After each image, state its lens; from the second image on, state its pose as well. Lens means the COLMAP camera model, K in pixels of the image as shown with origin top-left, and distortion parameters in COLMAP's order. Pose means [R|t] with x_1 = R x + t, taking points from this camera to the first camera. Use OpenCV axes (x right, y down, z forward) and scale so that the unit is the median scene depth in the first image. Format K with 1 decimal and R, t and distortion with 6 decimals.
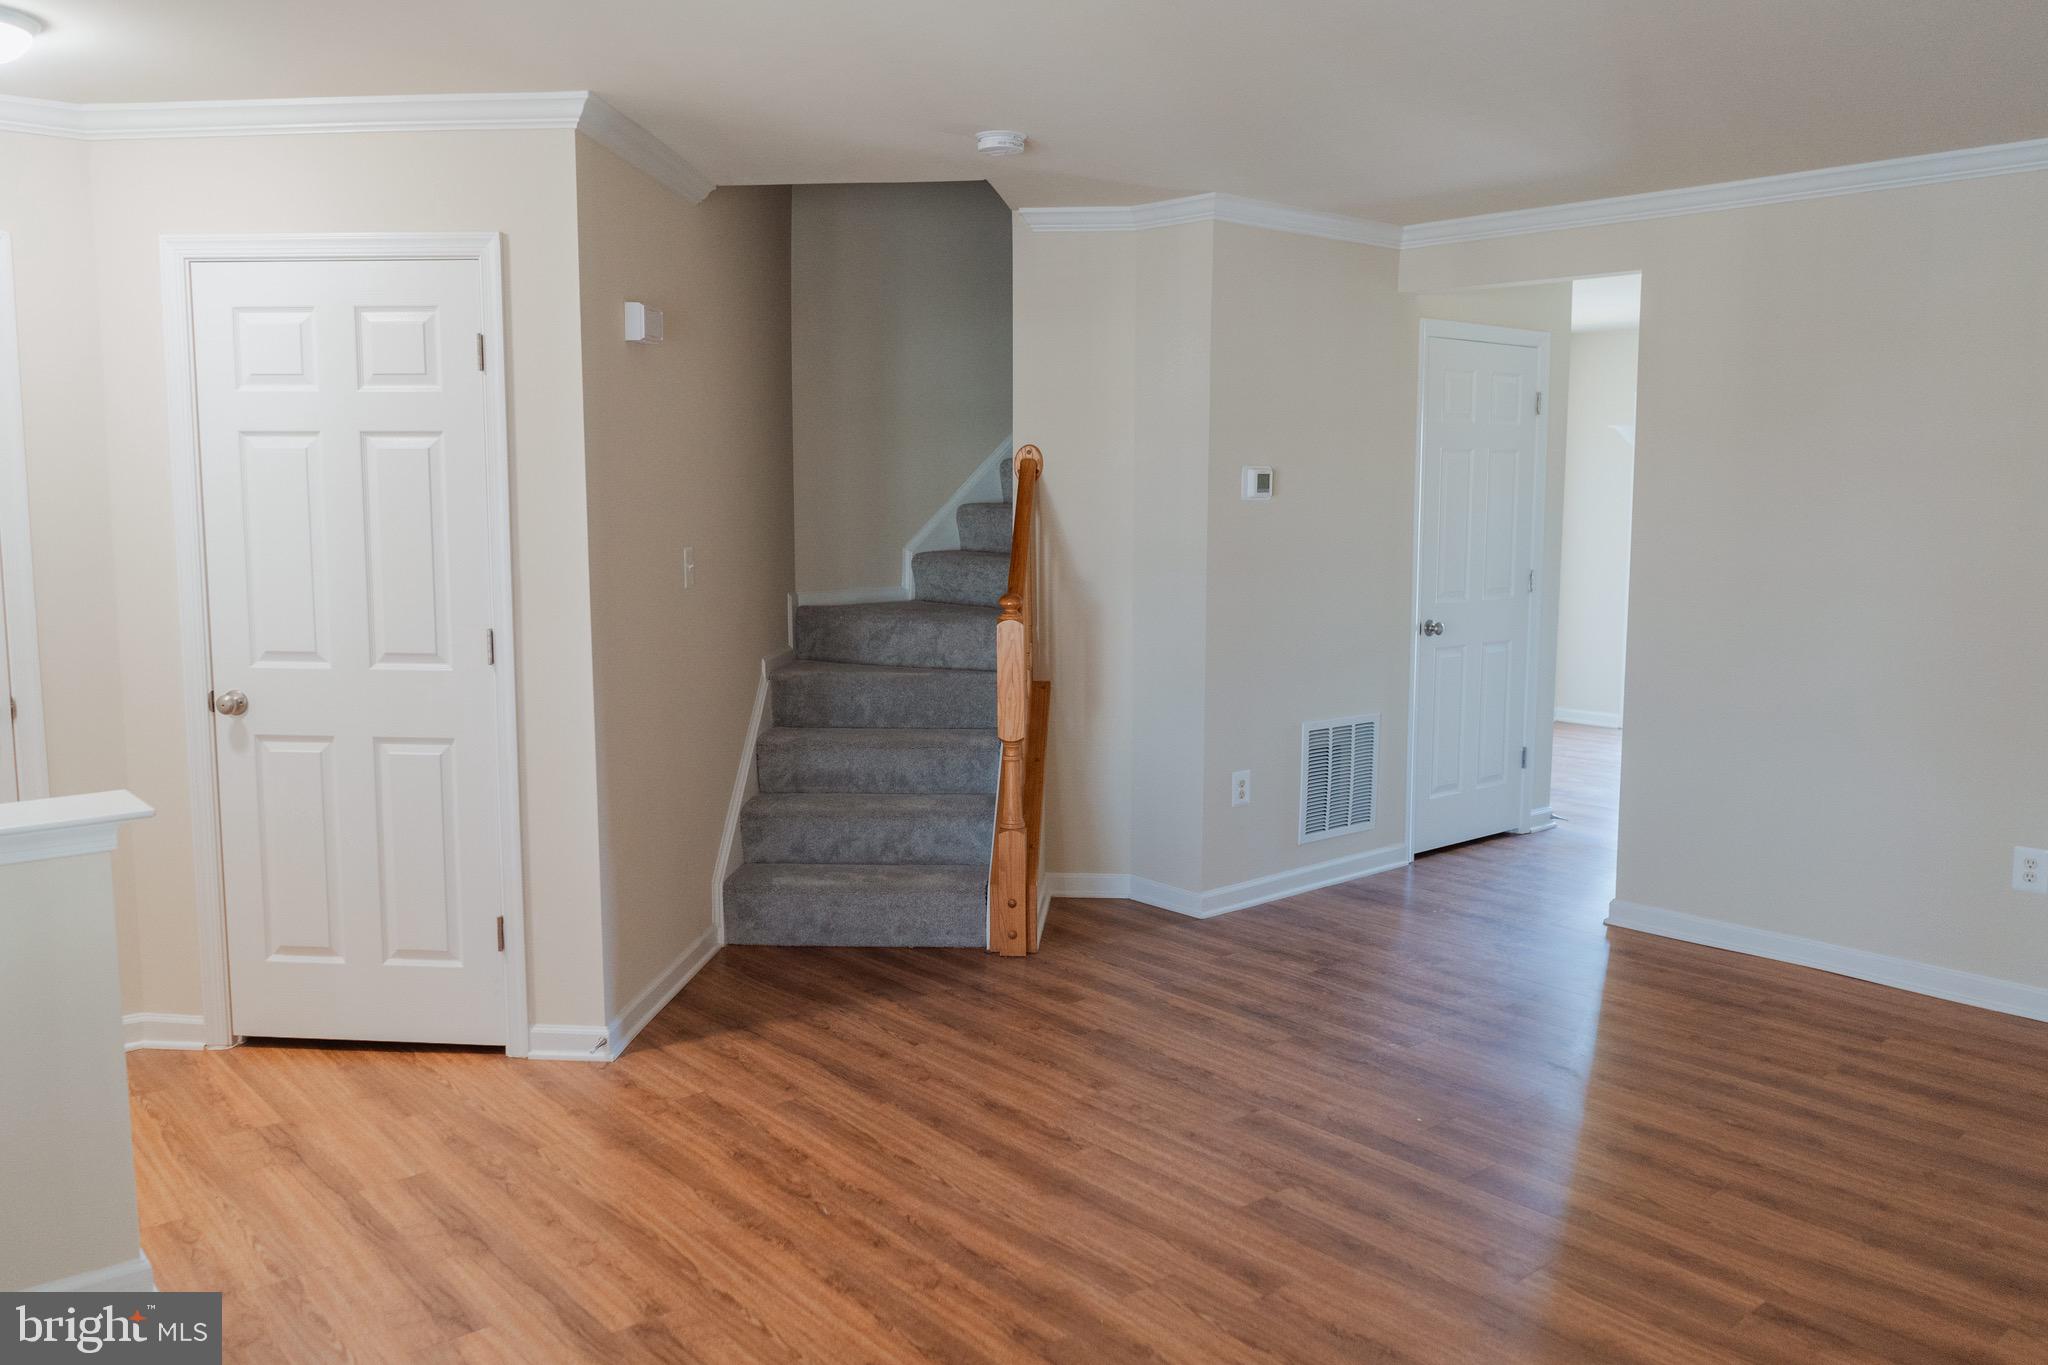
lens RADIAL K [[1599.8, 0, 1018.8], [0, 1599.8, 684.0], [0, 0, 1]] dist [-0.015647, 0.001300]
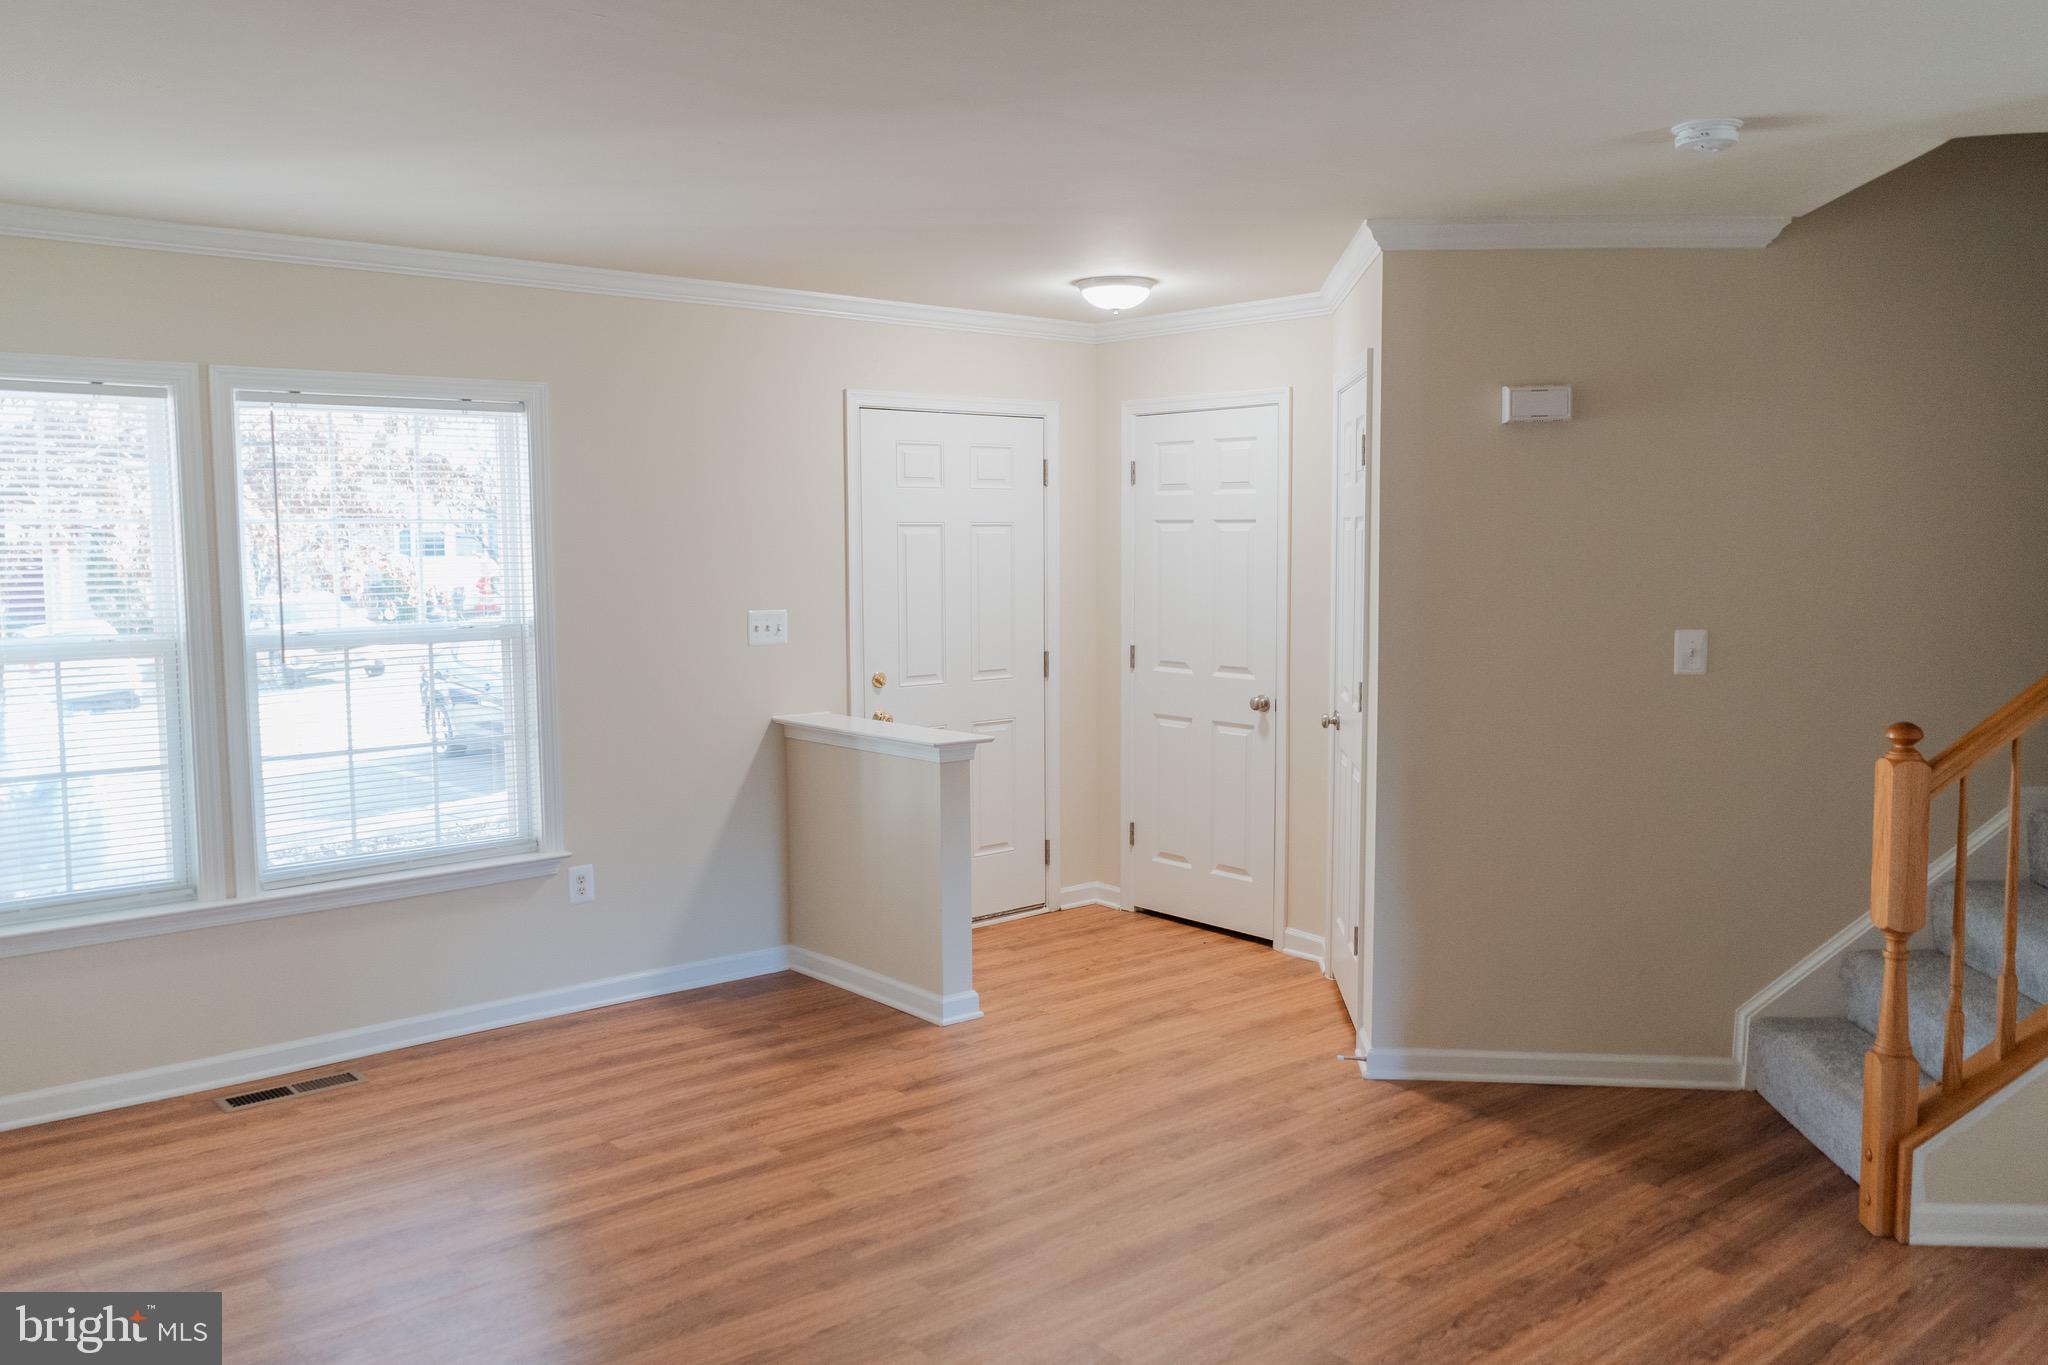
lens RADIAL K [[1599.8, 0, 1028.4], [0, 1599.8, 677.1], [0, 0, 1]] dist [-0.015647, 0.001300]
pose [[0.008159, 0.090096, -0.995900, 0.789210], [-0.124540, 0.988270, 0.088386, -0.103998], [0.992181, 0.123308, 0.019284, 0.682175]]
